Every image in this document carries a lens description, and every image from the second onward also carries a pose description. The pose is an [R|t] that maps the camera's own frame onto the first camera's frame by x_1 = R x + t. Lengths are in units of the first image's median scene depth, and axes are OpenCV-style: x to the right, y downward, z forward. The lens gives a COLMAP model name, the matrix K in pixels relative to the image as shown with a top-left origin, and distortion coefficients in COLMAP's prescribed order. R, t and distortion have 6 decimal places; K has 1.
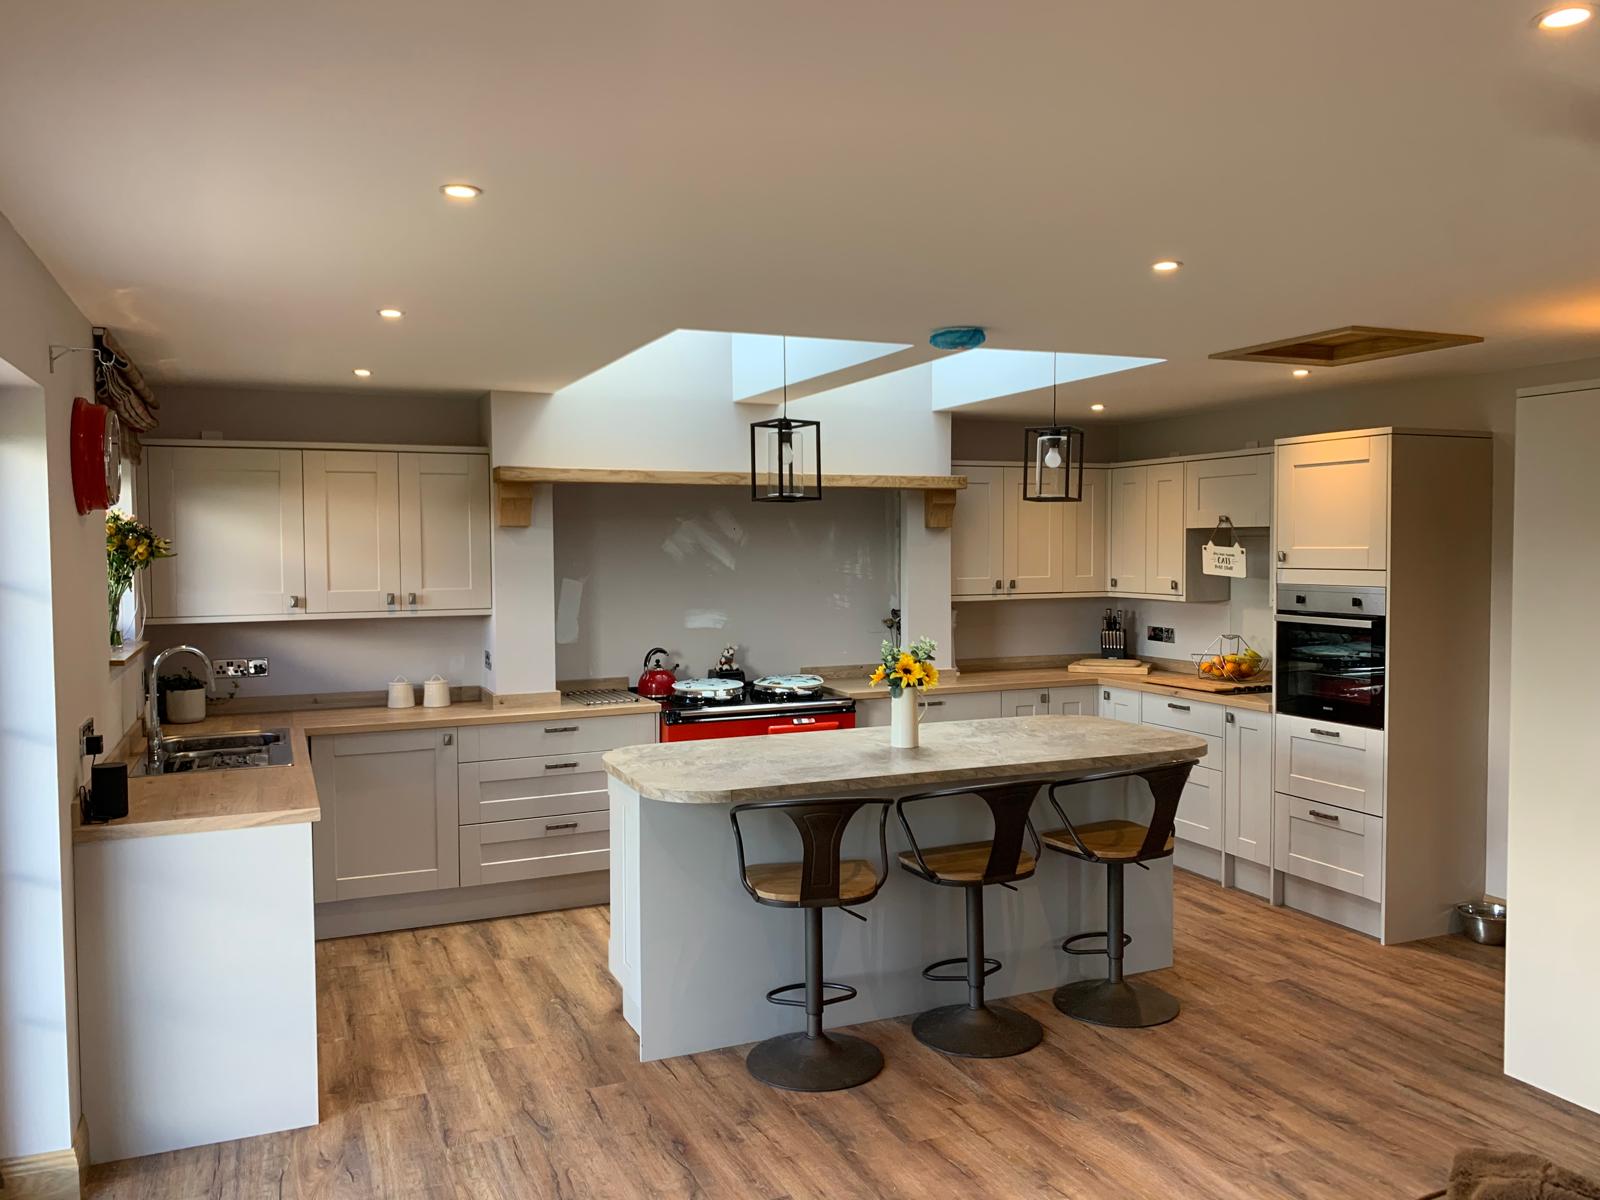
lens RADIAL K [[1223.5, 0, 792.2], [0, 1223.5, 599.8], [0, 0, 1]] dist [0.054449, -0.019856]
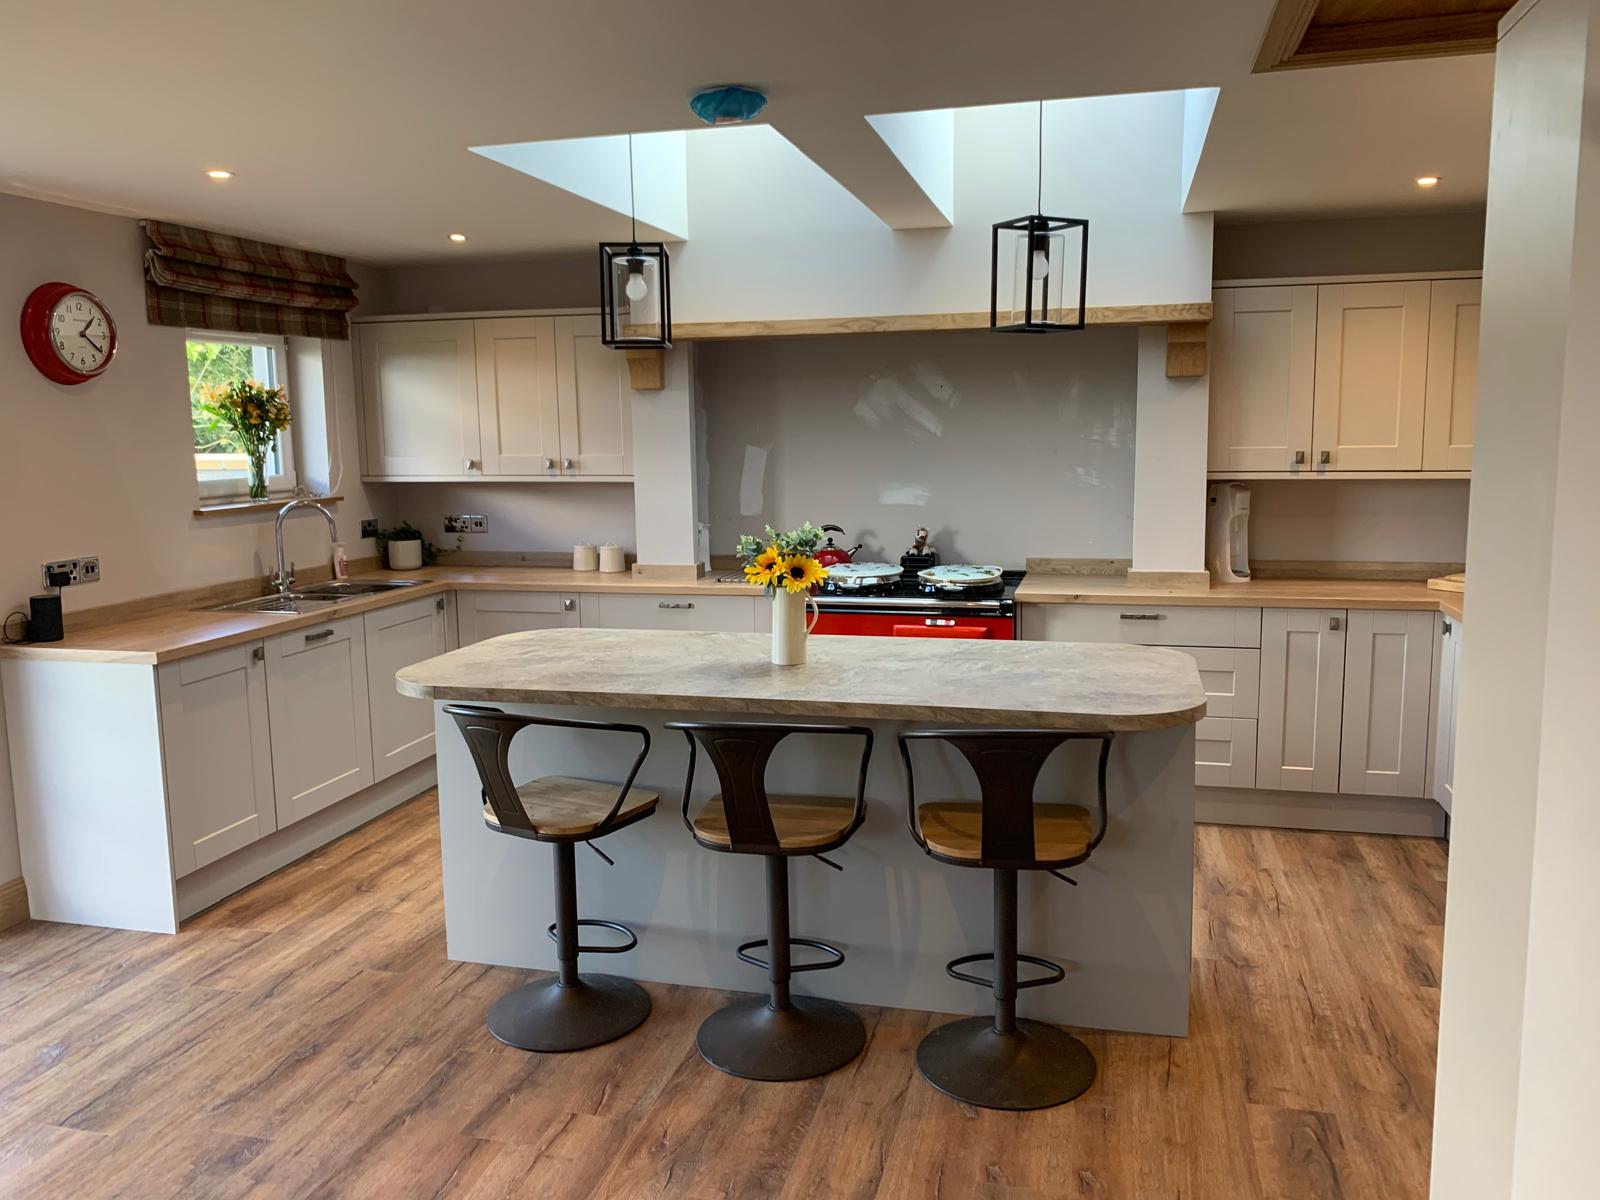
lens RADIAL K [[1223.5, 0, 794.9], [0, 1223.5, 588.7], [0, 0, 1]] dist [0.054449, -0.019856]
pose [[0.784670, 0.077440, -0.615057, 0.455727], [-0.019450, 0.994754, 0.100432, -0.003463], [0.619608, -0.066843, 0.782060, 0.319583]]
